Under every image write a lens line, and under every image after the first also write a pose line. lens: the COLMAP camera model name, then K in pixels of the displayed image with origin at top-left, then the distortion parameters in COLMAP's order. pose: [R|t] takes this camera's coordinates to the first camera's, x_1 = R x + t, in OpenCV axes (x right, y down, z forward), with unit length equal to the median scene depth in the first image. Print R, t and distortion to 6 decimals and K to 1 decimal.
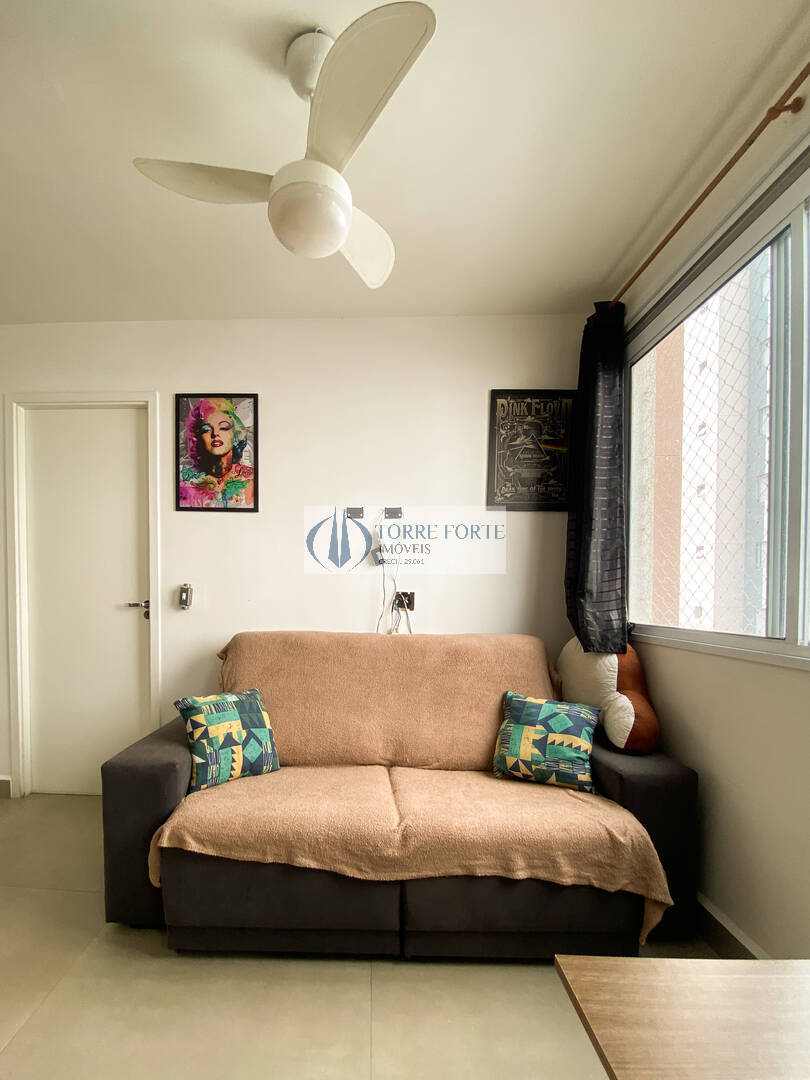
lens RADIAL K [[469.0, 0, 363.3], [0, 469.0, 607.2], [0, 0, 1]] dist [0.003054, -0.005945]
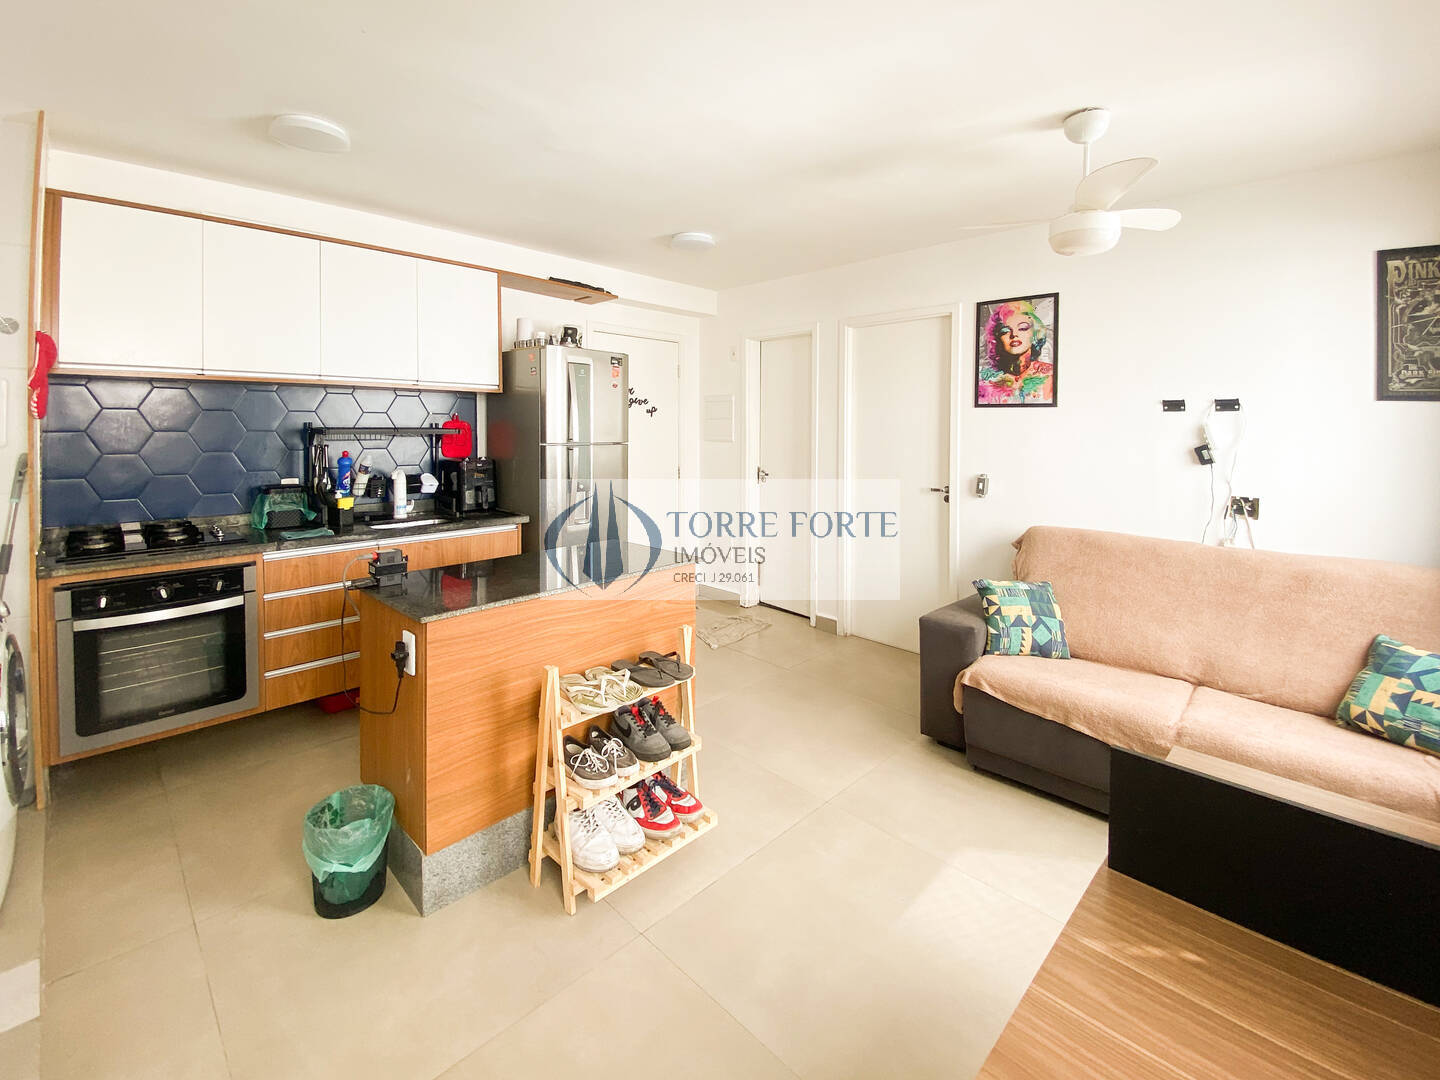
lens RADIAL K [[625.3, 0, 696.3], [0, 625.3, 438.9], [0, 0, 1]] dist [0.003054, -0.005945]
pose [[0.708074, 0.008408, -0.706088, 0.186870], [-0.021338, 0.999727, -0.009493, -0.108910], [0.705815, 0.021788, 0.708061, -0.532127]]
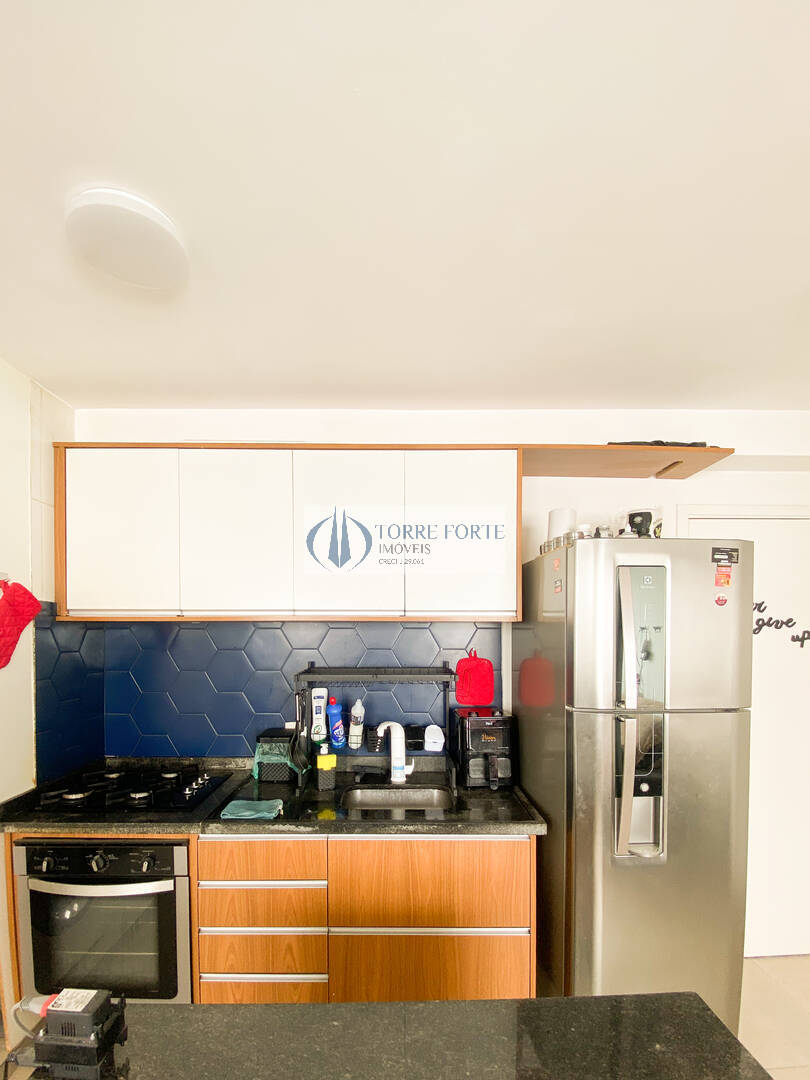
lens RADIAL K [[469.0, 0, 402.3], [0, 469.0, 635.3], [0, 0, 1]] dist [0.003054, -0.005945]
pose [[0.030255, 0.003754, -0.999535, -0.473473], [-0.033888, 0.999422, 0.002728, -0.199014], [0.998968, 0.033790, 0.030365, 0.004507]]
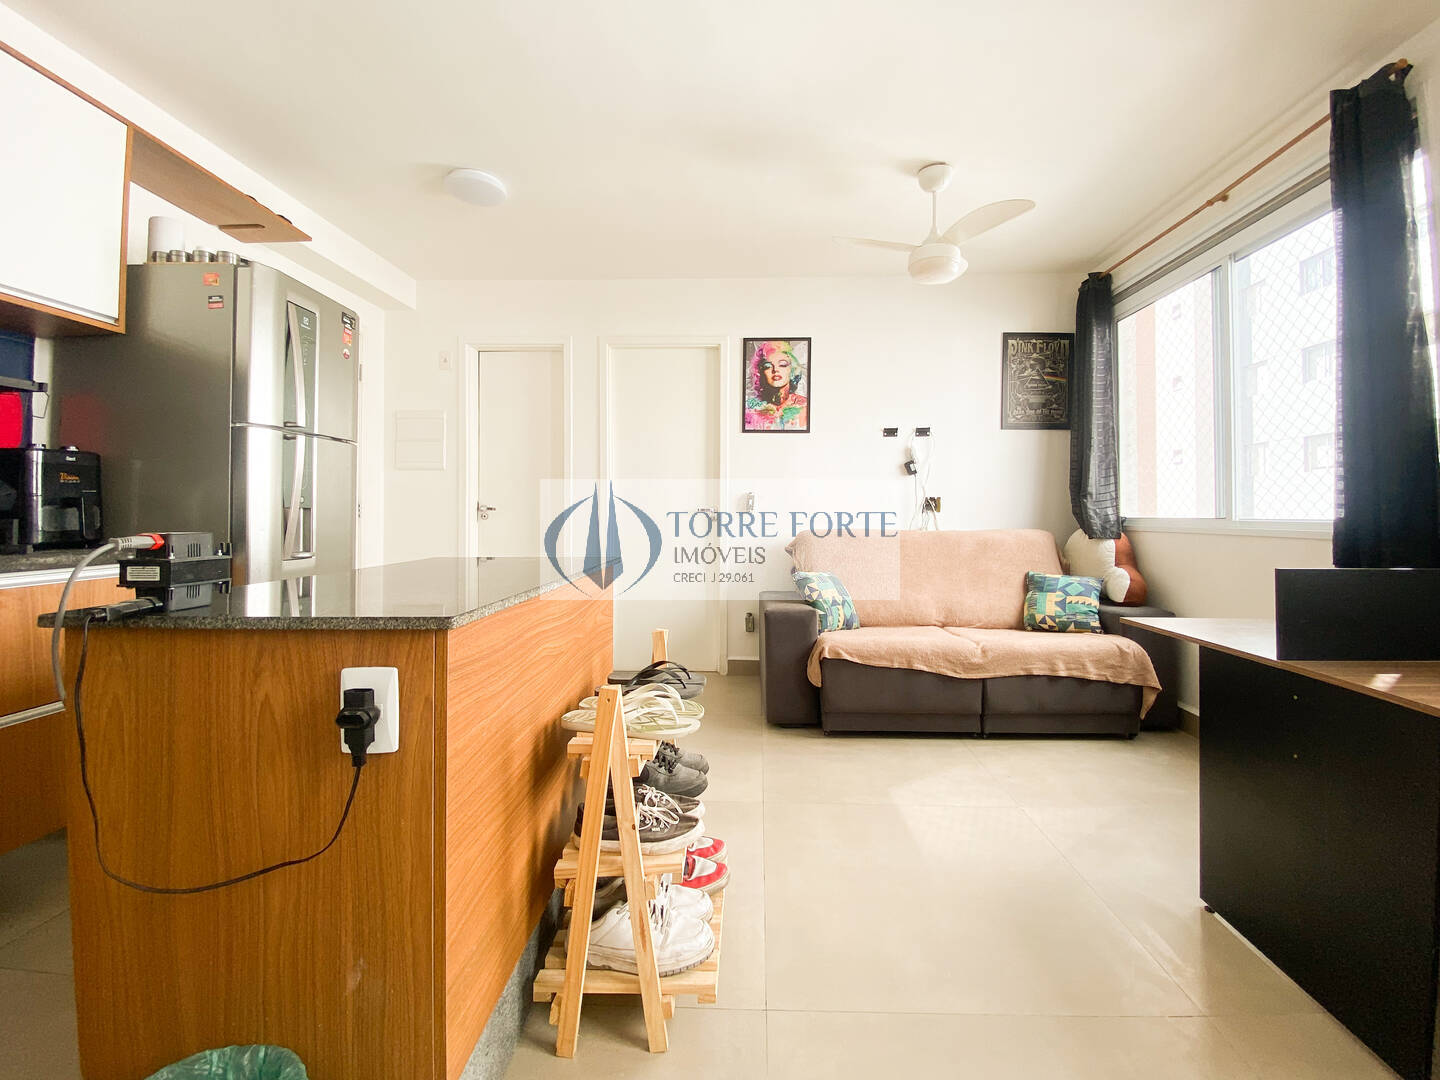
lens RADIAL K [[598.3, 0, 752.2], [0, 598.3, 512.8], [0, 0, 1]] dist [0.003347, -0.003509]
pose [[0.999907, -0.010403, -0.008837, -0.382142], [0.010116, 0.999438, -0.031963, 0.055732], [0.009165, 0.031870, 0.999450, -0.576295]]
